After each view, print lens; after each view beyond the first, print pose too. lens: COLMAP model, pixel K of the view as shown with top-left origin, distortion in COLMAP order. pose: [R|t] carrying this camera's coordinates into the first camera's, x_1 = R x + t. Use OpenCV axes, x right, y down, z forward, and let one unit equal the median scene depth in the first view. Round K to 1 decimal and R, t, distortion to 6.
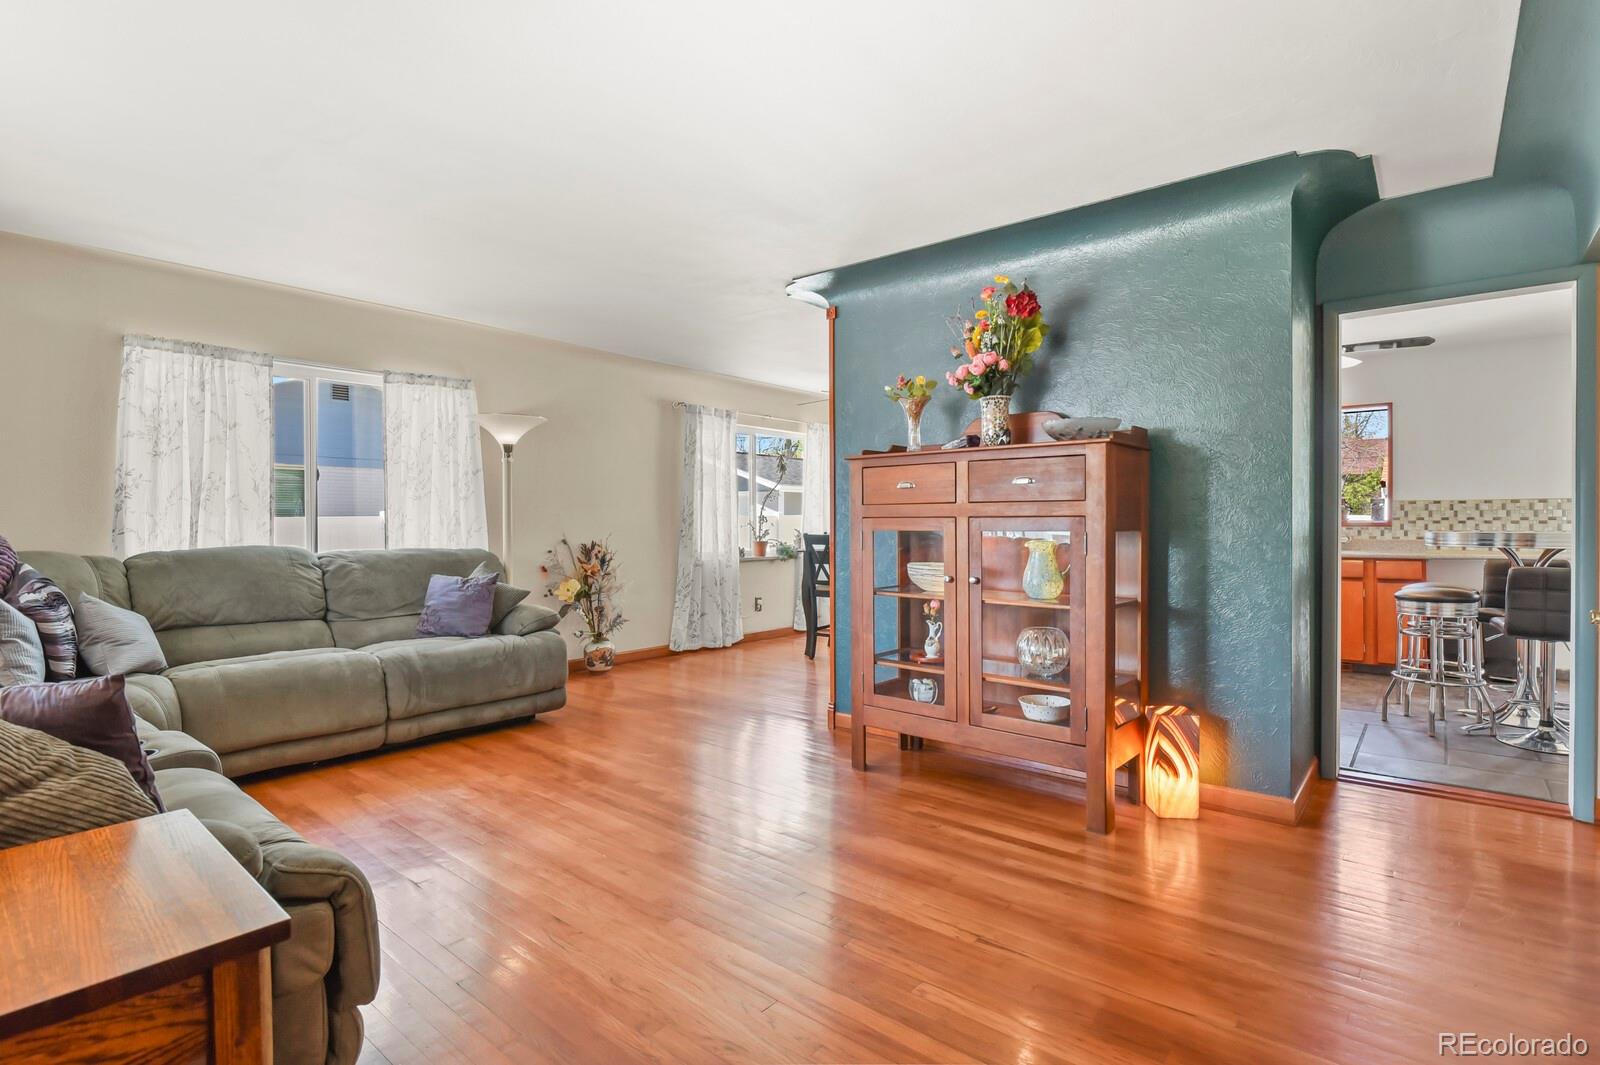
lens RADIAL K [[778.3, 0, 809.1], [0, 778.3, 527.5], [0, 0, 1]] dist [0.000908, -0.010962]
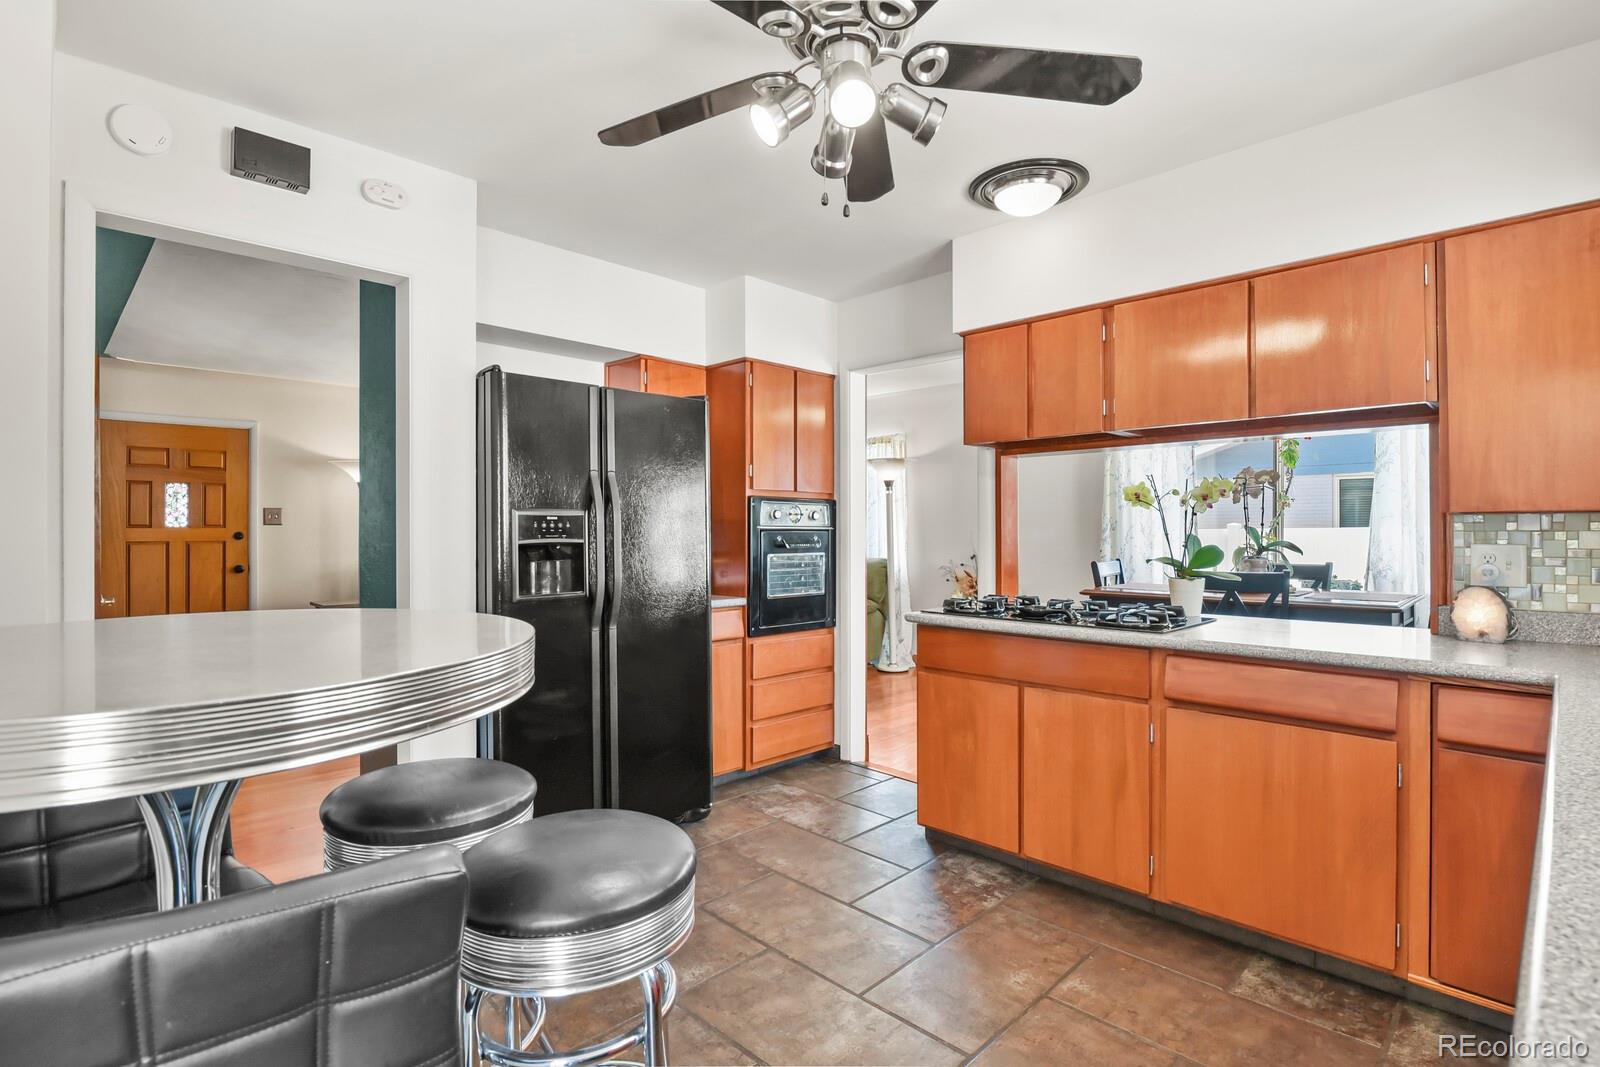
lens RADIAL K [[778.3, 0, 809.1], [0, 778.3, 528.5], [0, 0, 1]] dist [0.000908, -0.010962]
pose [[-0.092489, 0.000340, -0.995714, 1.211905], [-0.004747, 0.999988, 0.000782, -0.032404], [0.995702, 0.004799, -0.092487, 1.272093]]
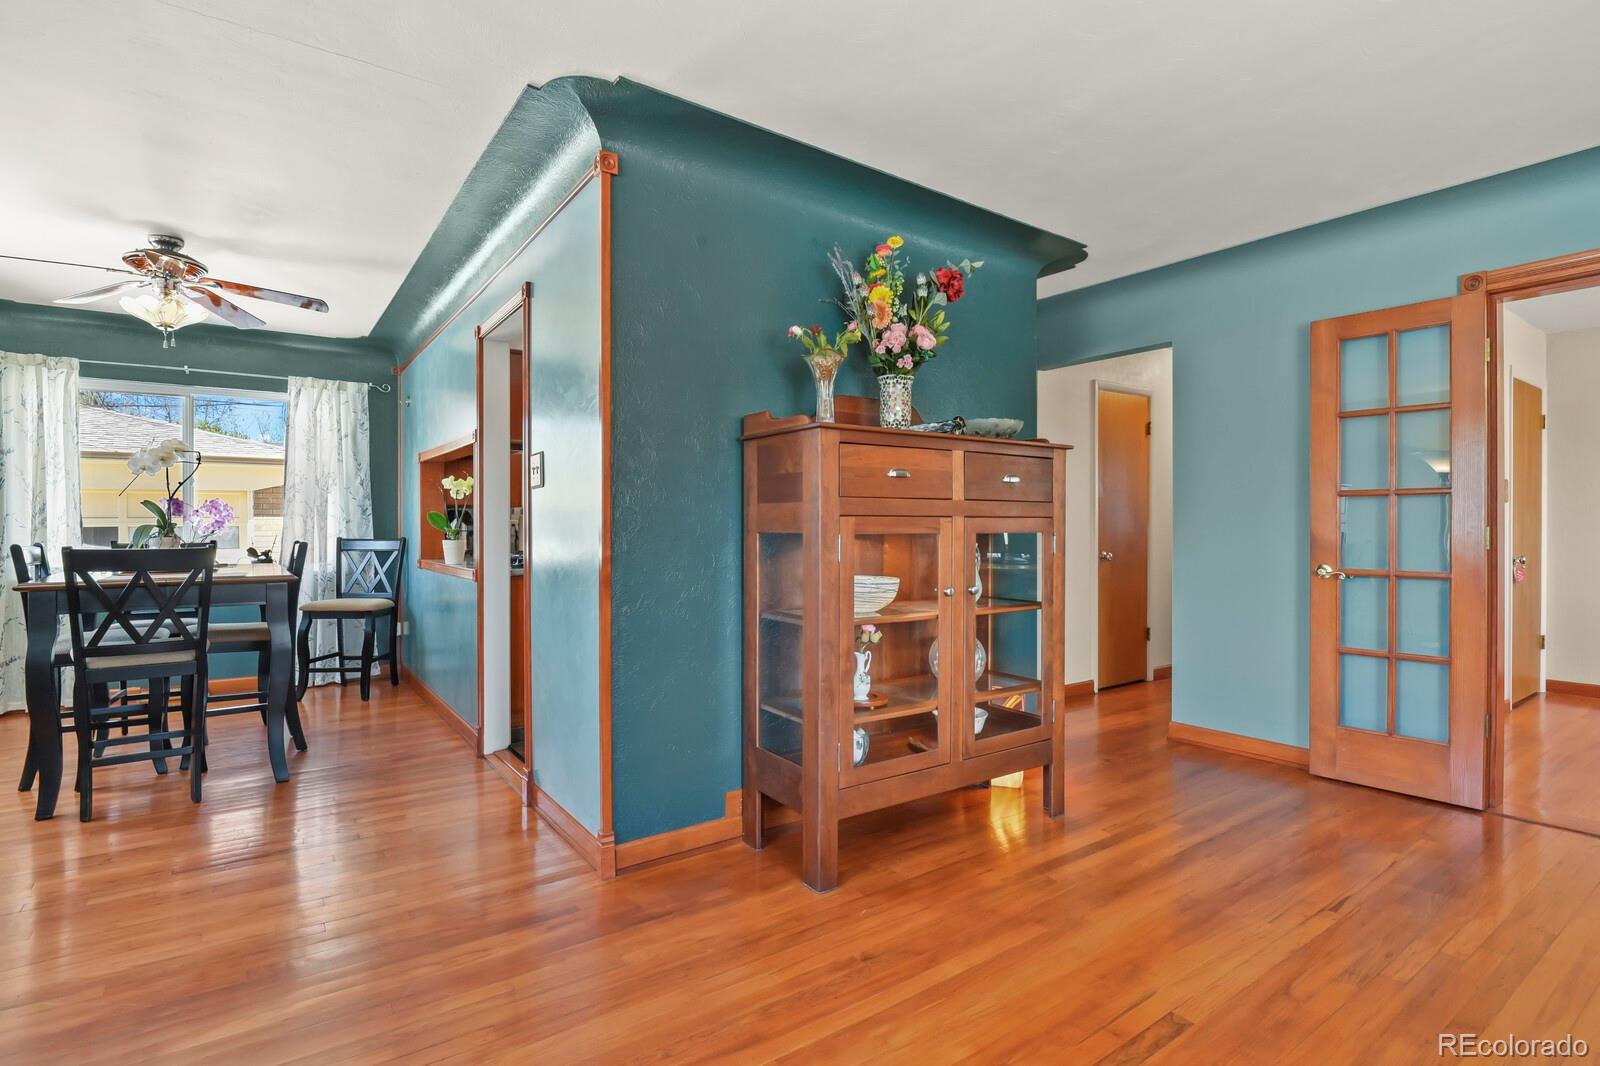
lens RADIAL K [[769.1, 0, 807.5], [0, 769.1, 522.6], [0, 0, 1]] dist [-0.004457, -0.011319]
pose [[0.260582, 0.006777, 0.965428, -0.529349], [0.006462, 0.999941, -0.008764, -0.000433], [-0.965430, 0.008522, 0.260523, 0.761857]]
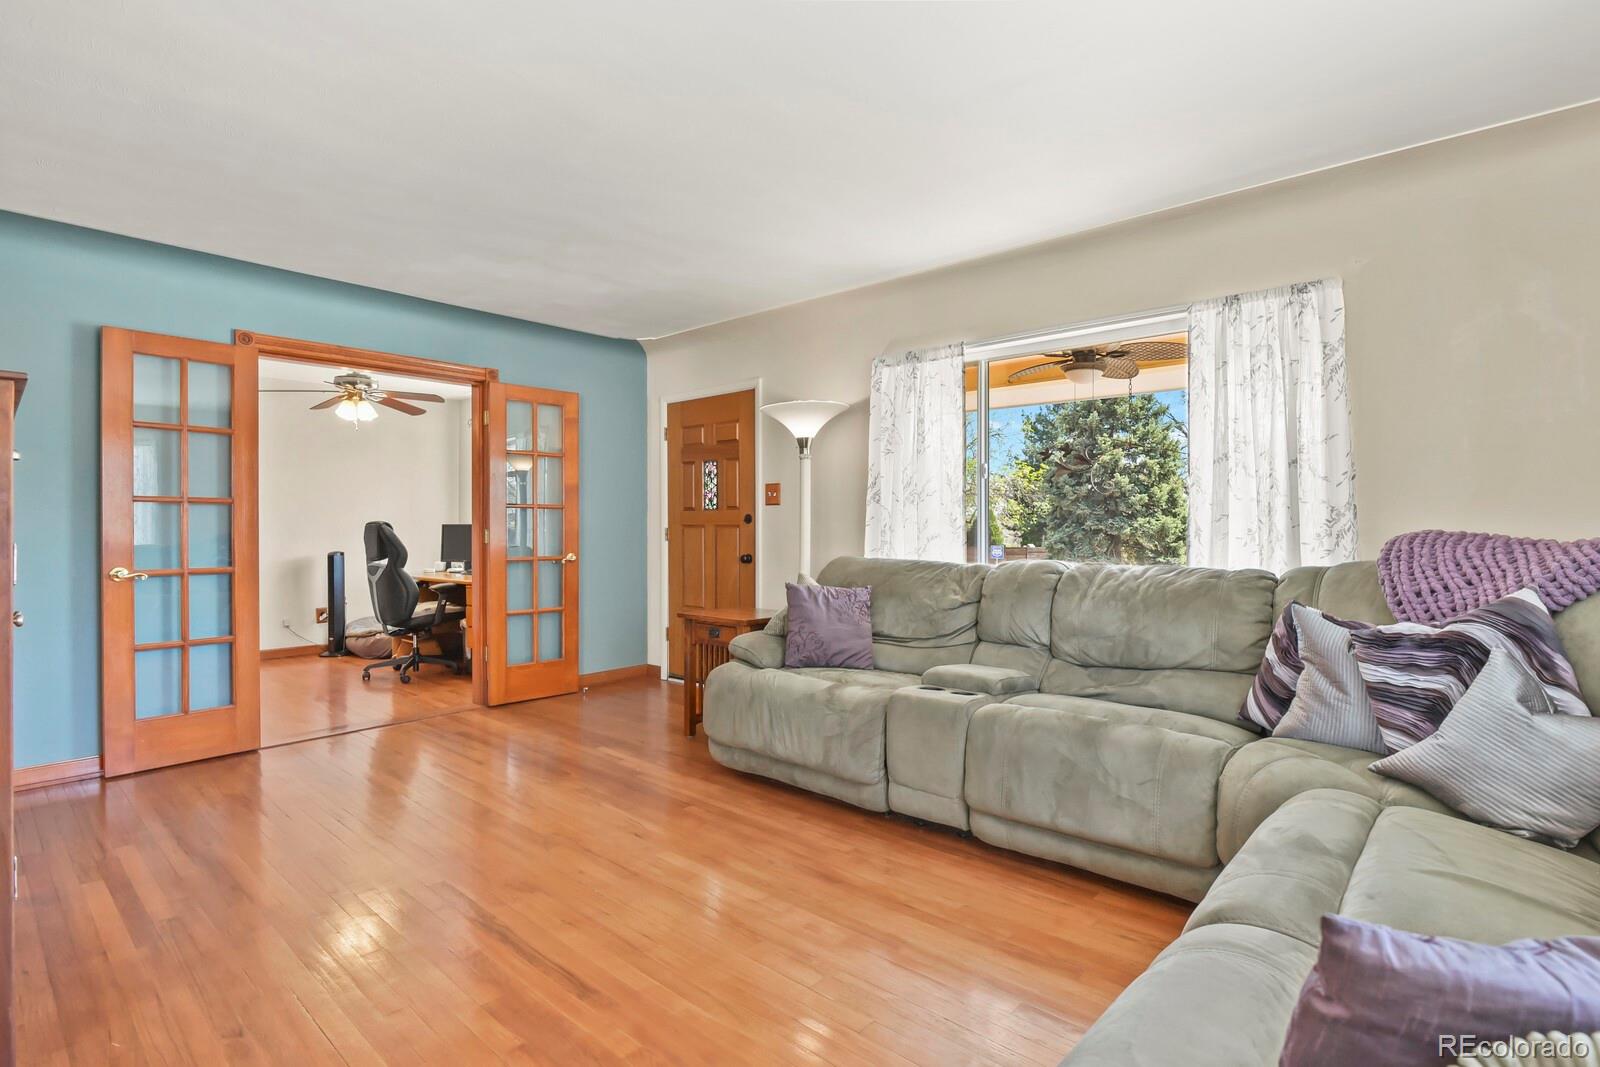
lens RADIAL K [[778.3, 0, 809.1], [0, 778.3, 528.5], [0, 0, 1]] dist [0.000908, -0.010962]
pose [[-0.999529, 0.004035, 0.030435, -0.366788], [0.004332, 0.999944, 0.009700, -0.006929], [-0.030394, 0.009827, -0.999490, 1.284576]]
